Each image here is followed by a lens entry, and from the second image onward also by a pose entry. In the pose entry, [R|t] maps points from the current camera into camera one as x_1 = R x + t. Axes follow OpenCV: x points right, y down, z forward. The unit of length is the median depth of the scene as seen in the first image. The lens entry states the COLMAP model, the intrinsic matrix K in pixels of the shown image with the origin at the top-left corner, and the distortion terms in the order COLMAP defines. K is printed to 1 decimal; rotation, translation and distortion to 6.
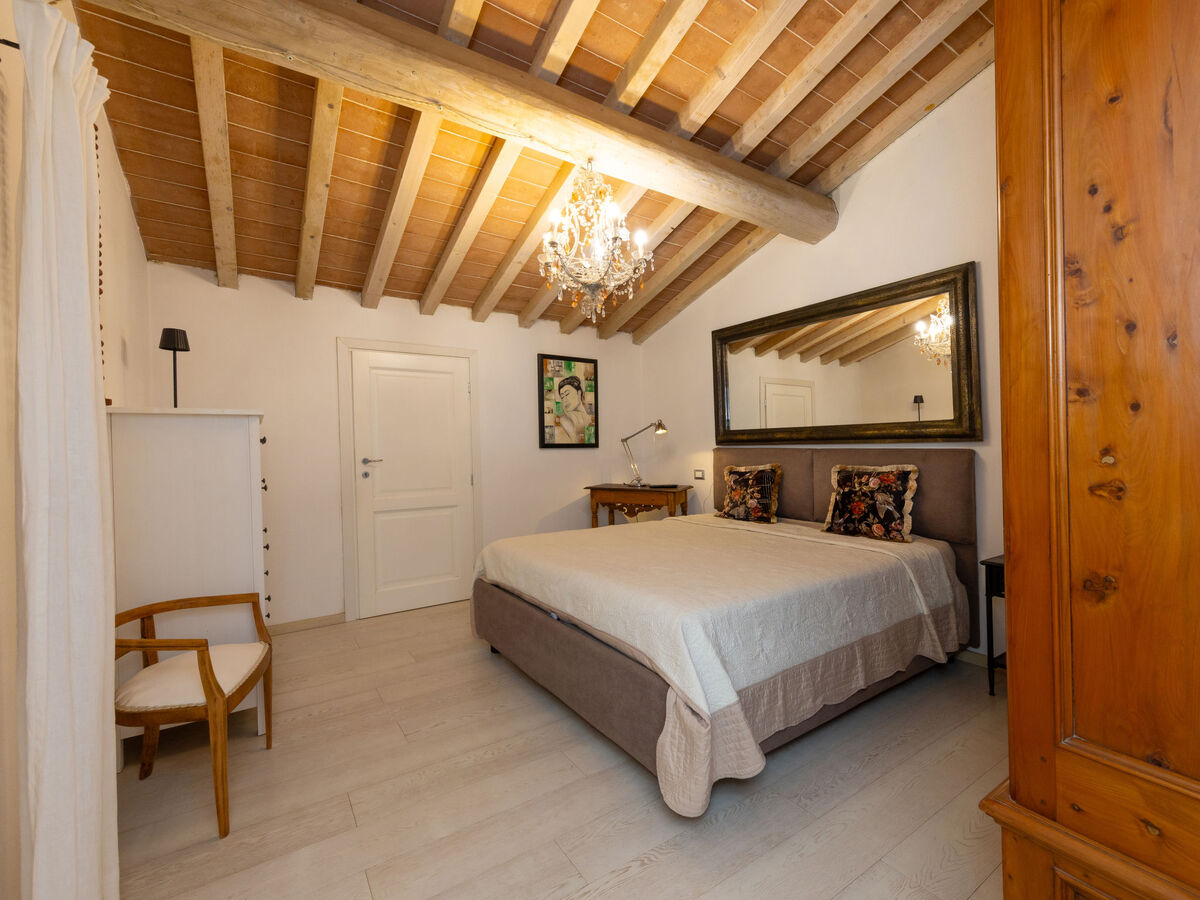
lens RADIAL K [[507.0, 0, 600.0], [0, 507.0, 450.0], [0, 0, 1]] dist [-0.000271, -0.000063]
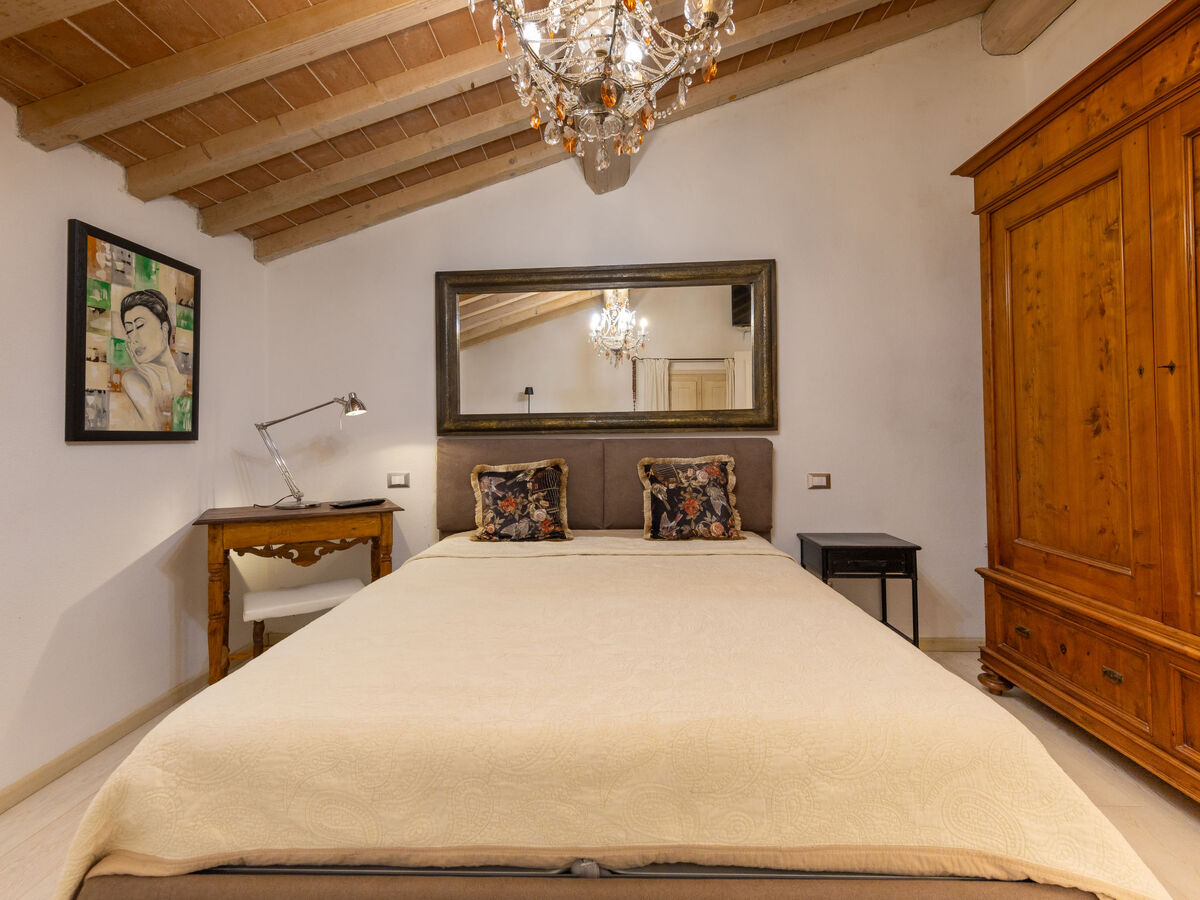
lens RADIAL K [[538.8, 0, 594.2], [0, 538.8, 416.7], [0, 0, 1]] dist [0.001457, -0.000070]
pose [[0.592150, 0.030977, 0.805232, -0.238673], [0.009992, 0.998902, -0.045775, 0.000775], [-0.805766, 0.035151, 0.591191, 0.412909]]
